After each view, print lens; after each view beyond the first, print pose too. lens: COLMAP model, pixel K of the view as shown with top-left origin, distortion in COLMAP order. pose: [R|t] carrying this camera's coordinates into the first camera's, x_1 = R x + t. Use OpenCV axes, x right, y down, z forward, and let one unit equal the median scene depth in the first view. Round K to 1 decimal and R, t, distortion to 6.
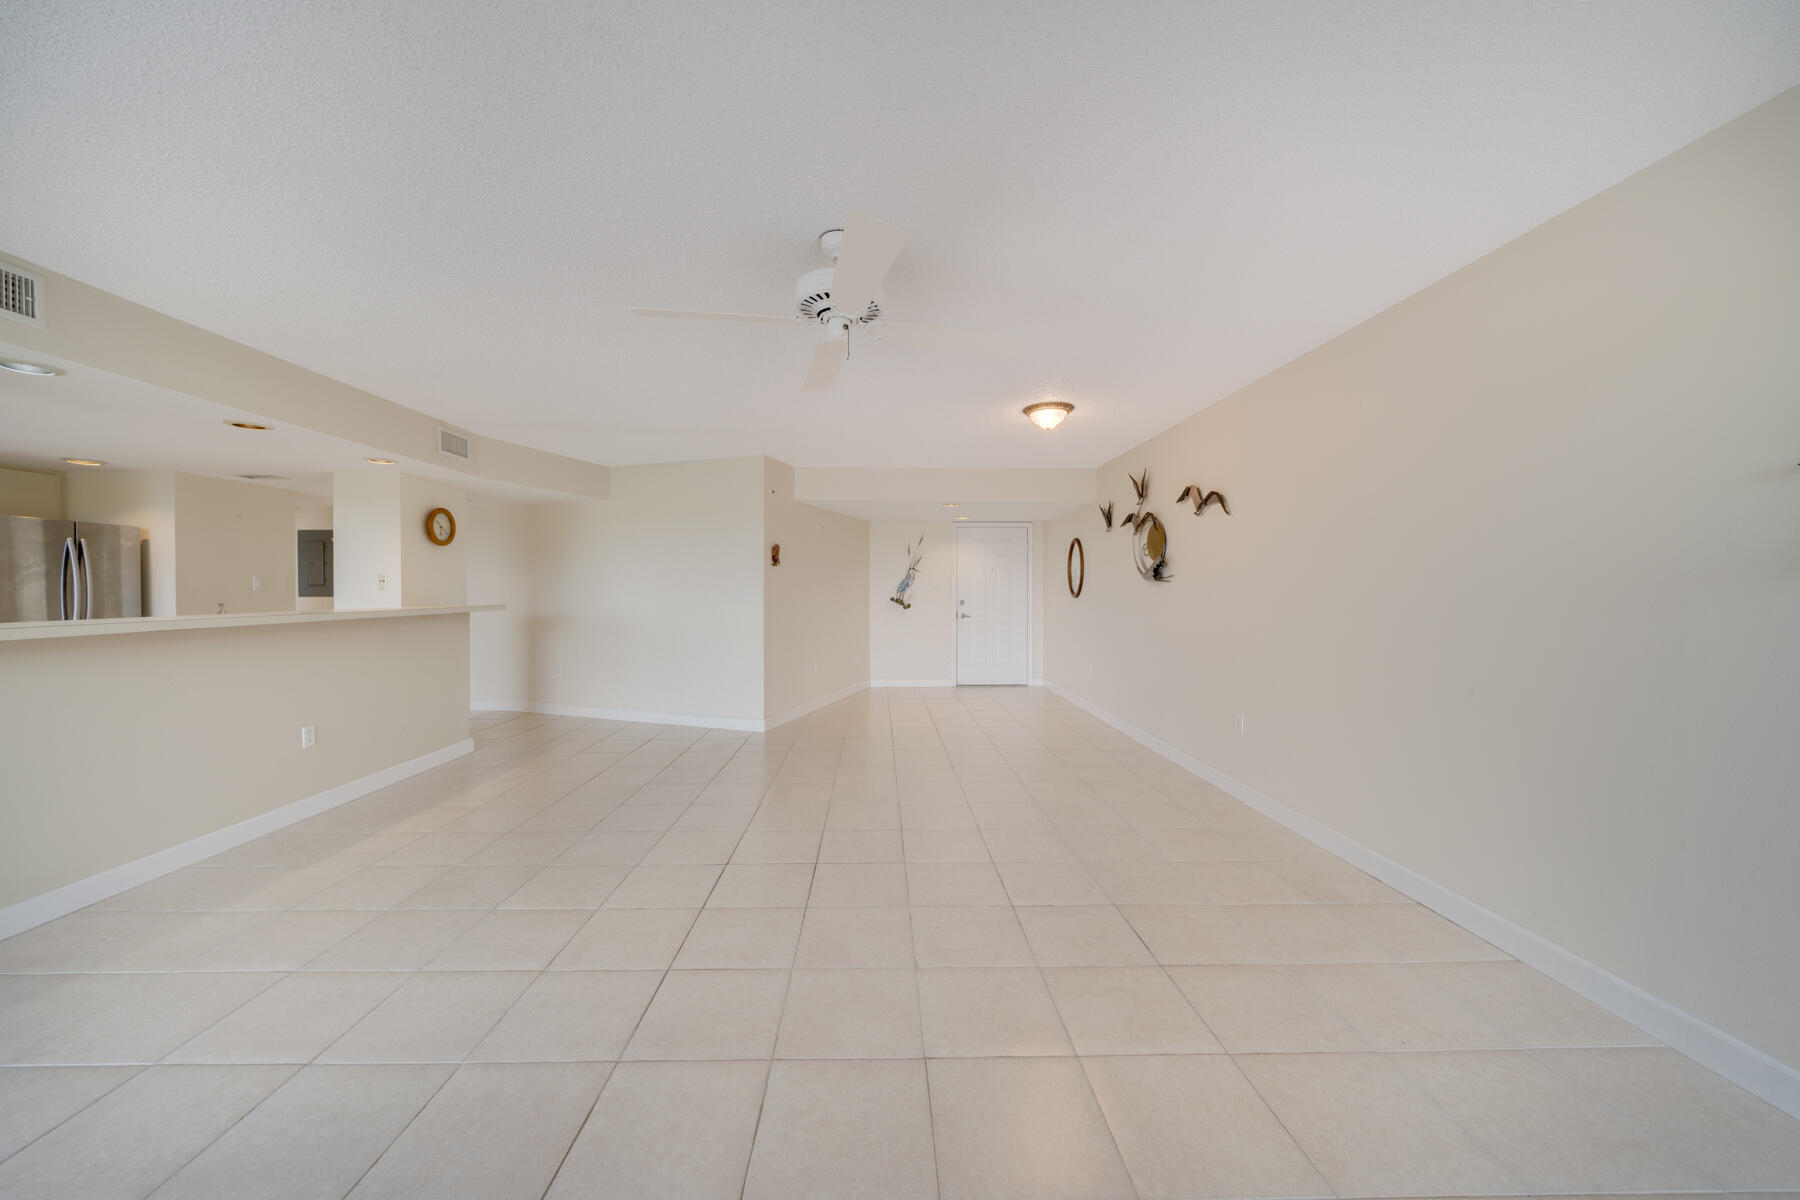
lens RADIAL K [[625.5, 0, 883.9], [0, 625.5, 588.8], [0, 0, 1]] dist [0.000649, 0.000039]
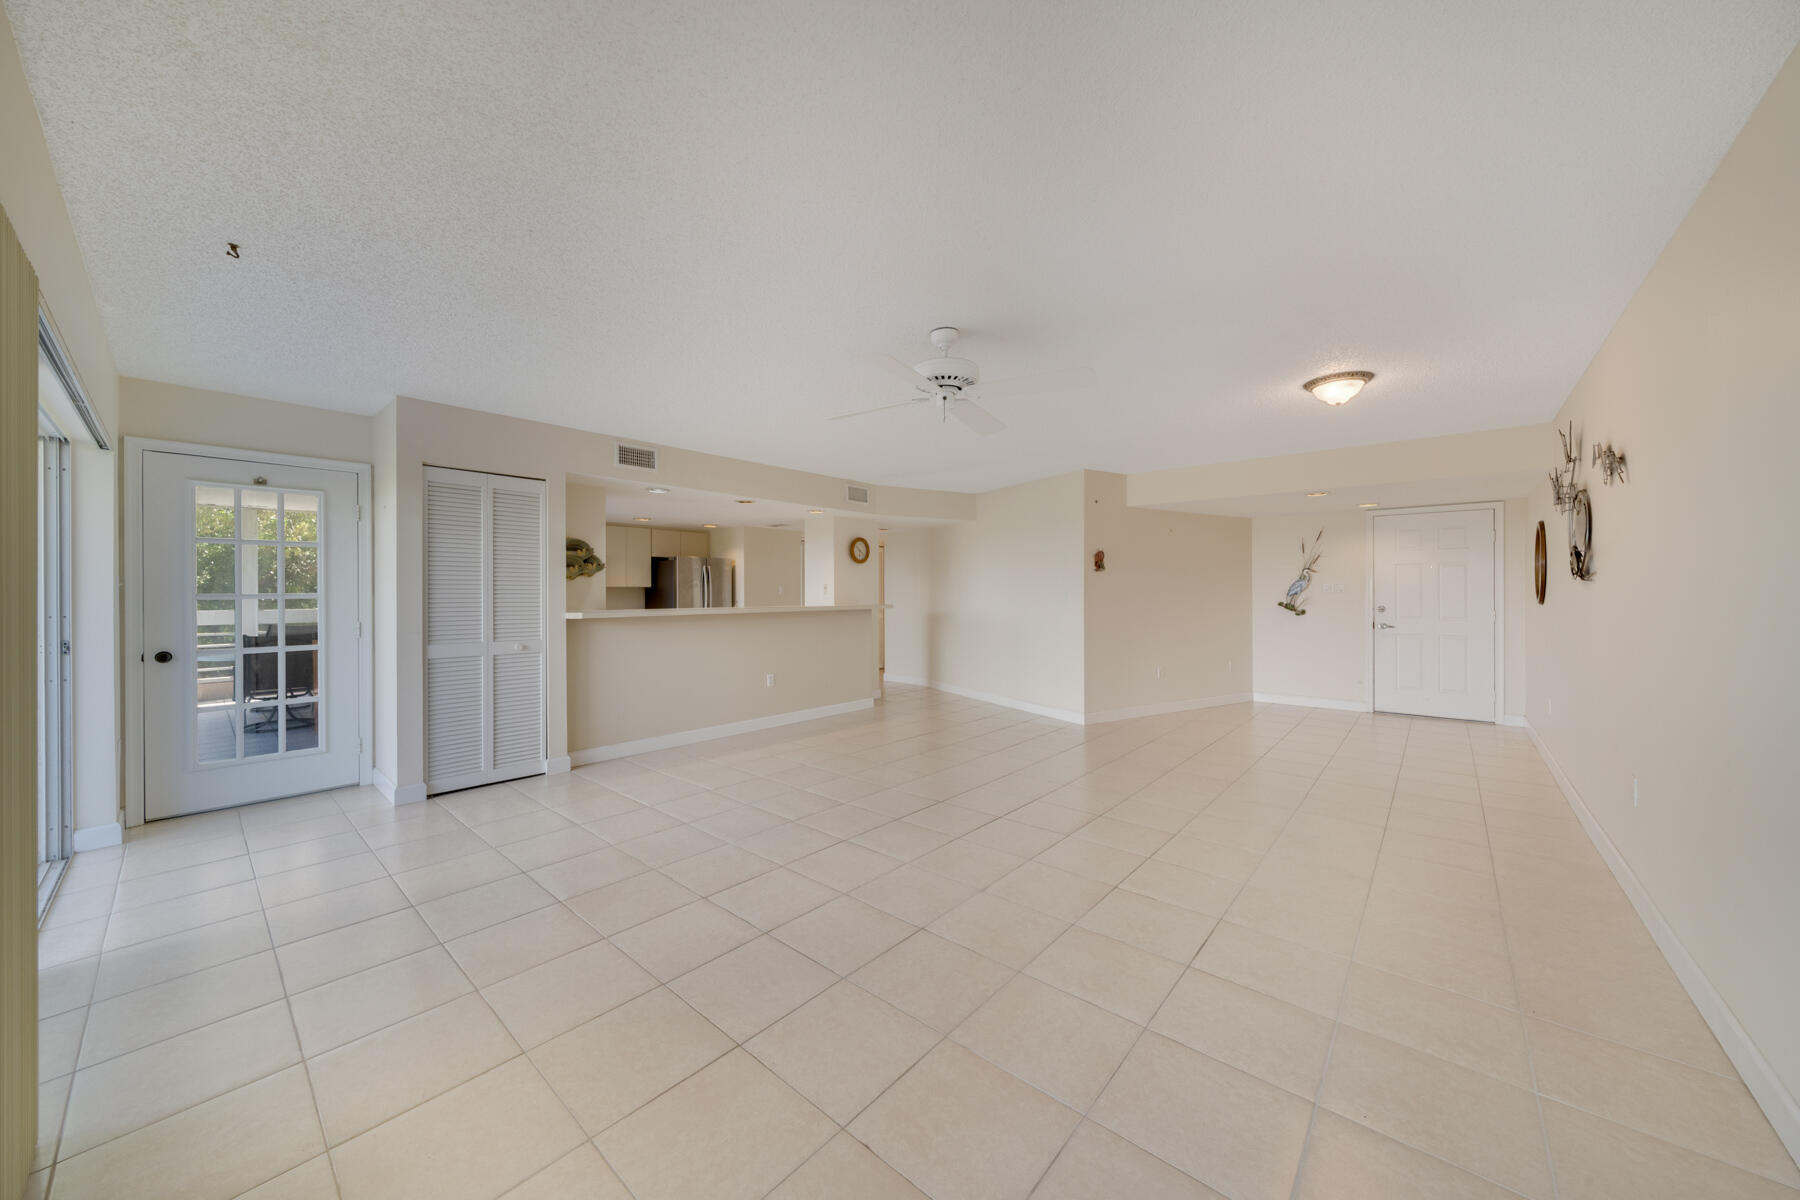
lens RADIAL K [[628.3, 0, 897.9], [0, 628.3, 592.7], [0, 0, 1]] dist [-0.000408, -0.000005]
pose [[0.746518, -0.001402, -0.665364, 0.320665], [0.001851, 0.999998, -0.000031, -0.000631], [0.665363, -0.001208, 0.746519, -0.028533]]
